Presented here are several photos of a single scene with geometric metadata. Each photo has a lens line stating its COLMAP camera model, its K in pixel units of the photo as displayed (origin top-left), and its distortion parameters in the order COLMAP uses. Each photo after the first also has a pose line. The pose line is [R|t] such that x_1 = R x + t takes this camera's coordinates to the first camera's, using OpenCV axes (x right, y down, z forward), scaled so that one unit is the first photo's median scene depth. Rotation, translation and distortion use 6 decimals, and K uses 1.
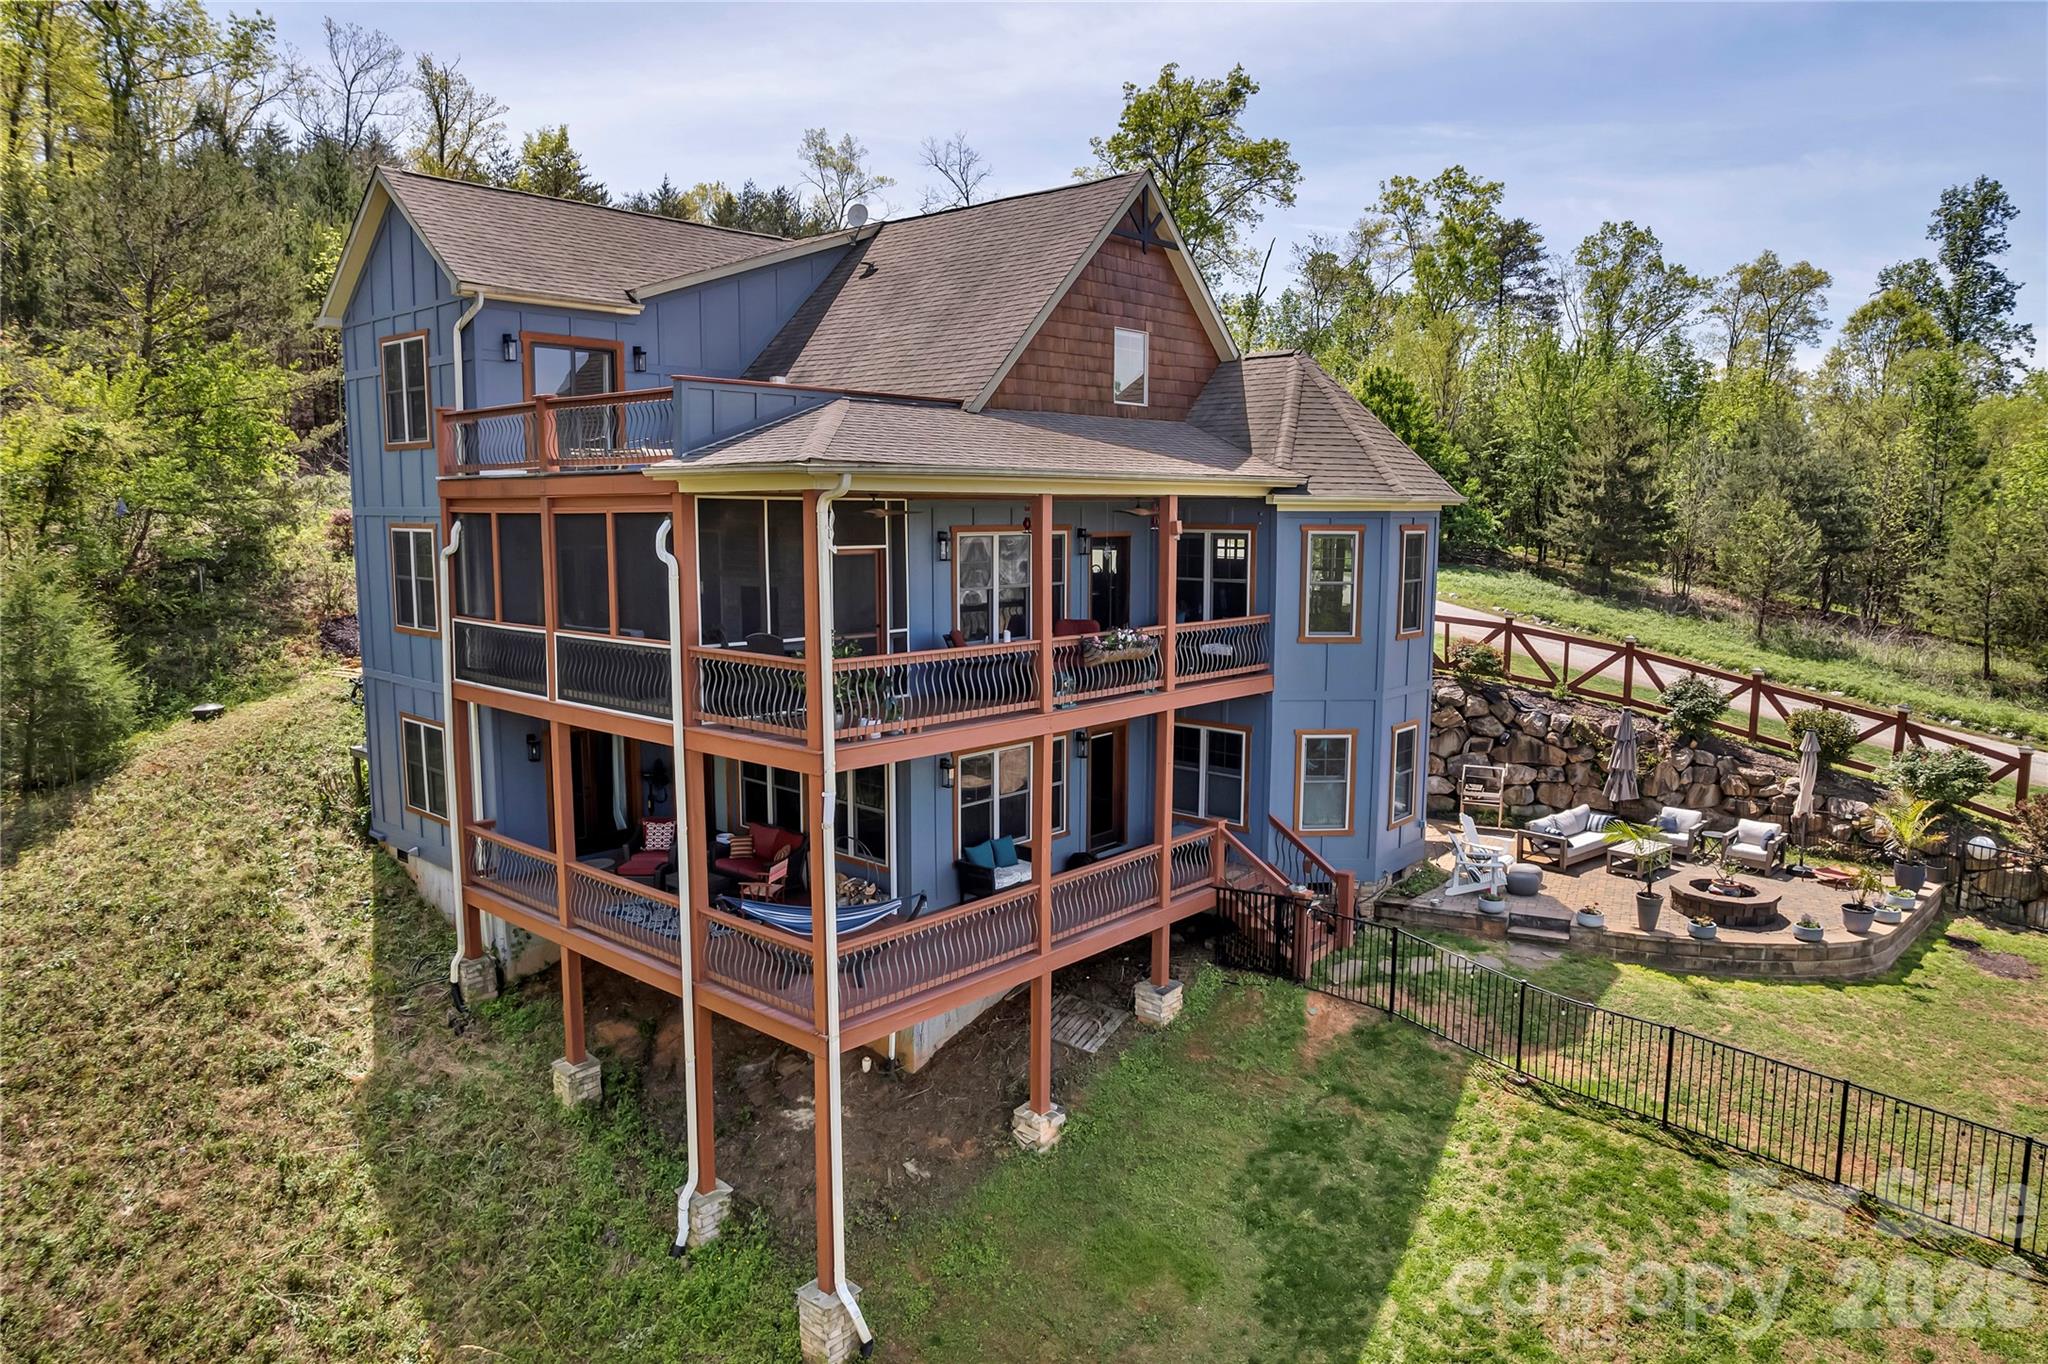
lens RADIAL K [[1316.3, 0, 1024.0], [0, 1316.3, 682.0], [0, 0, 1]] dist [-0.083982, 0.080171]
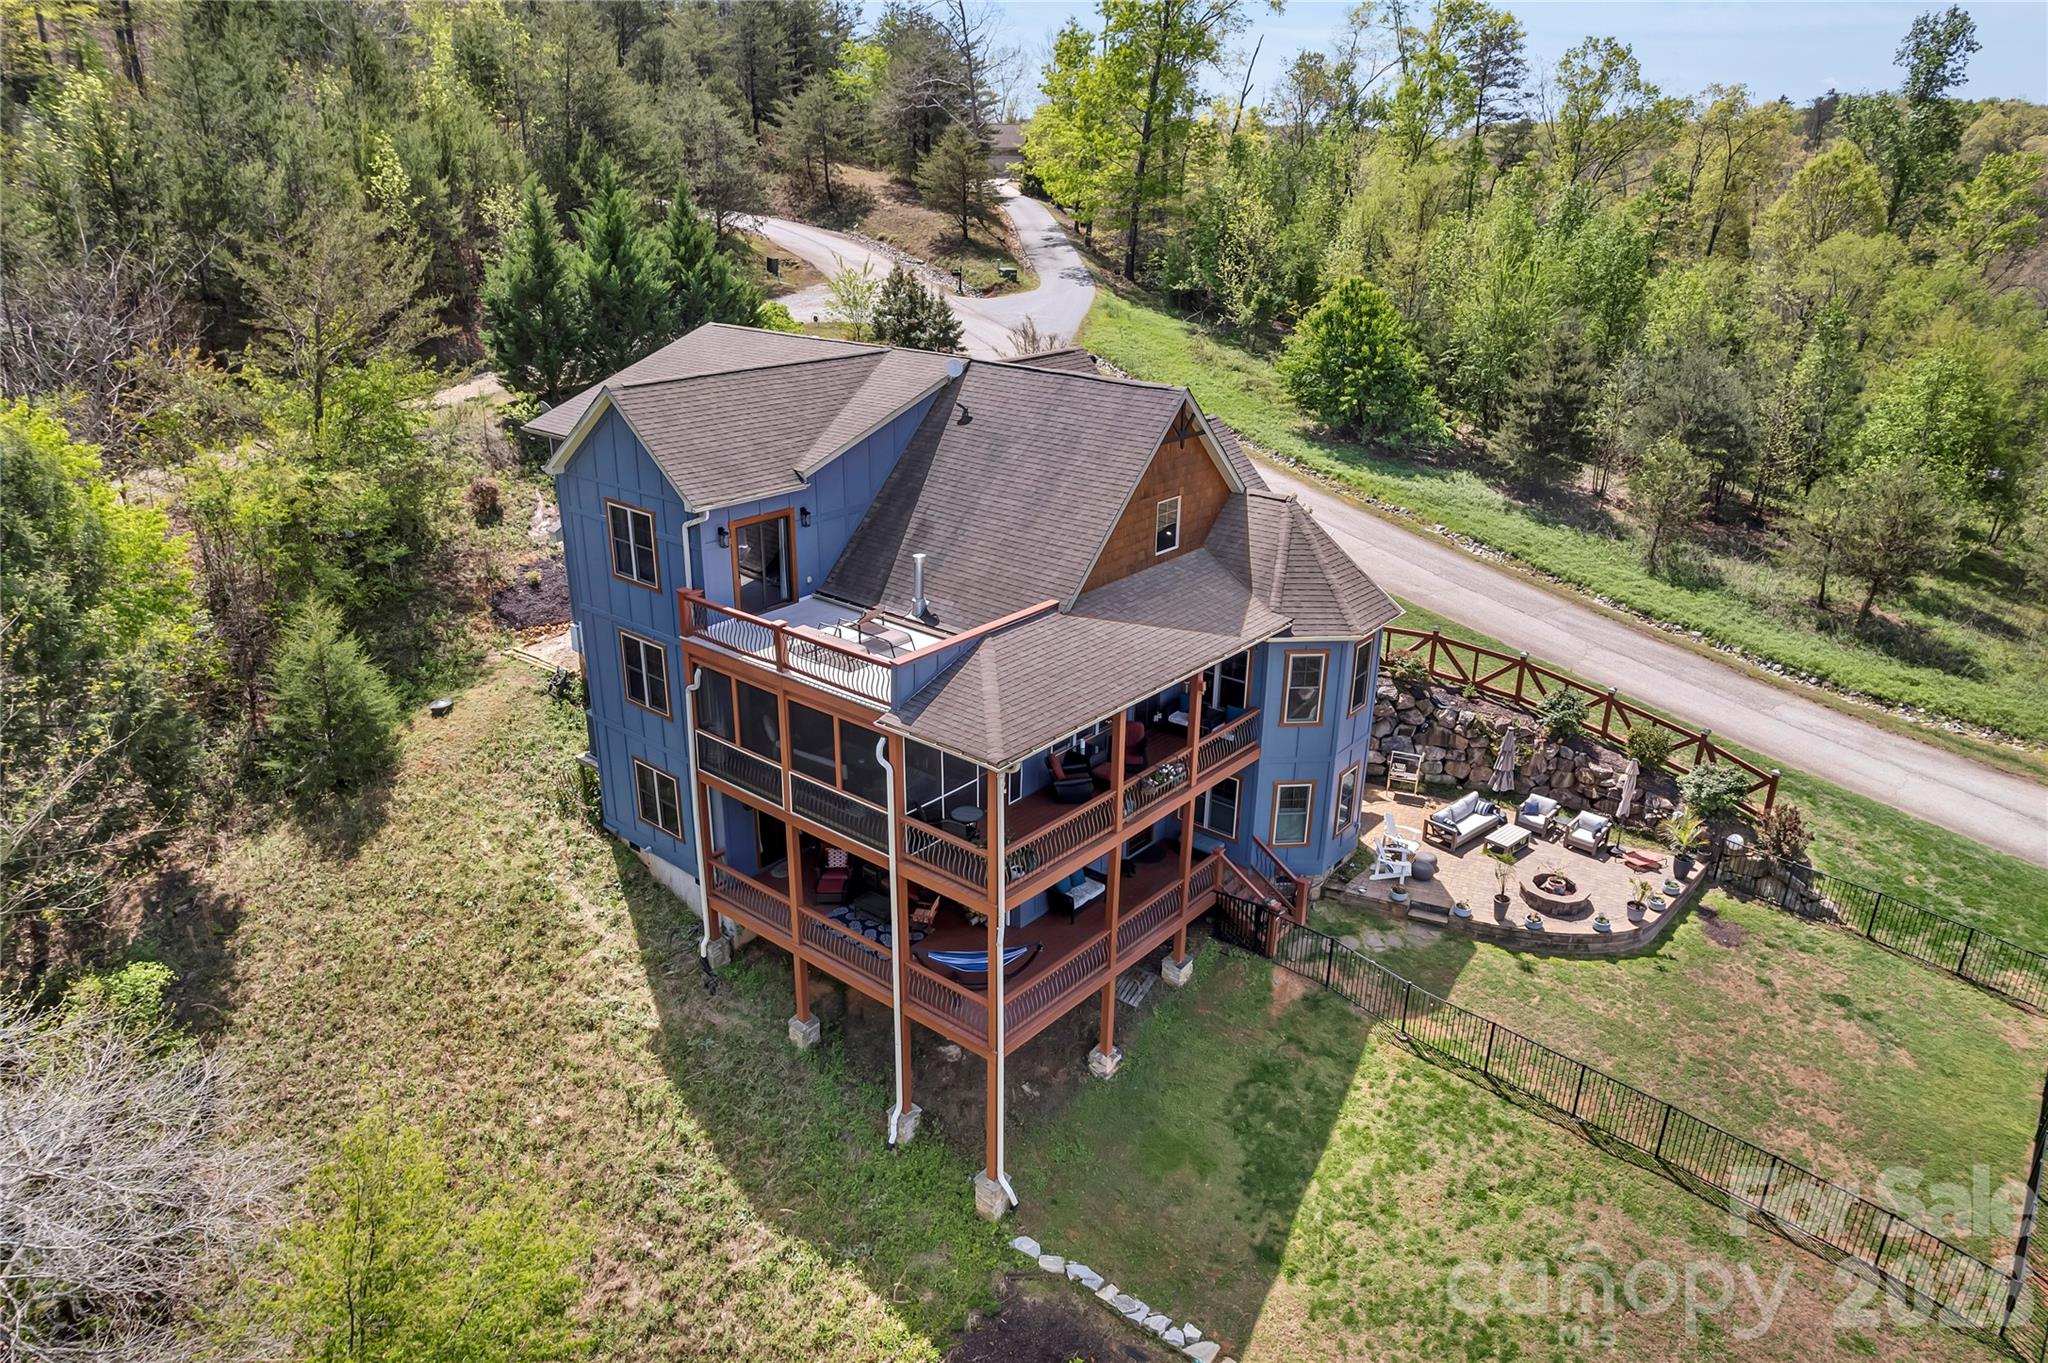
lens RADIAL K [[1316.3, 0, 1024.0], [0, 1316.3, 681.5], [0, 0, 1]] dist [-0.083982, 0.080171]
pose [[0.999460, -0.003586, 0.032671, -0.125035], [-0.004351, 0.970845, 0.239669, -0.448978], [-0.032578, -0.239681, 0.970305, -0.399950]]
